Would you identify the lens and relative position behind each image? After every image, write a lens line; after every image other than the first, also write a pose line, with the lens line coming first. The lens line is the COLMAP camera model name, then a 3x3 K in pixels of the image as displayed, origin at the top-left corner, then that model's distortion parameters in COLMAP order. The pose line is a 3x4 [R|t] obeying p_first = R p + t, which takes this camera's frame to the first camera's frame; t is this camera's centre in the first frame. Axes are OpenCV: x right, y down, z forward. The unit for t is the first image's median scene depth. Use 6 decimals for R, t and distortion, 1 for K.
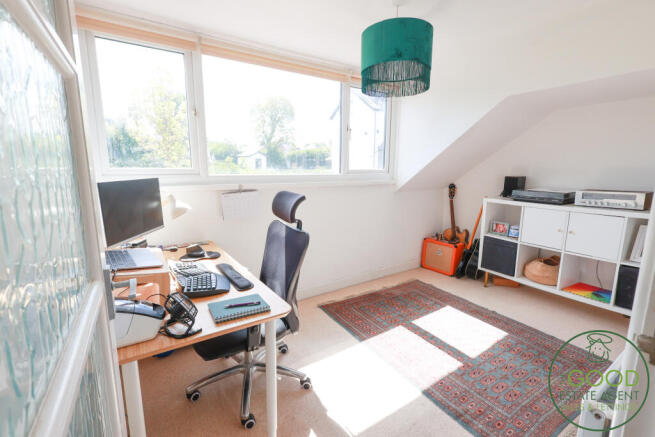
lens RADIAL K [[313.8, 0, 327.5], [0, 313.8, 218.5], [0, 0, 1]] dist [-0.001659, -0.000076]
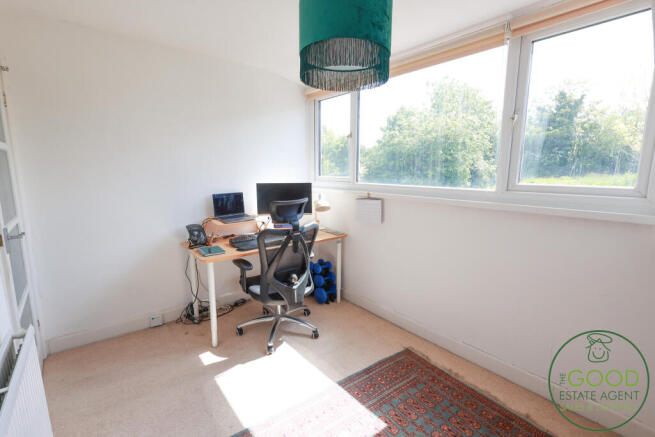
lens RADIAL K [[313.8, 0, 327.5], [0, 313.8, 218.5], [0, 0, 1]] dist [-0.001659, -0.000076]
pose [[0.054180, 0.159498, -0.985710, 0.854581], [-0.158669, 0.975993, 0.149204, -0.167320], [0.985844, 0.148318, 0.078186, 0.814285]]
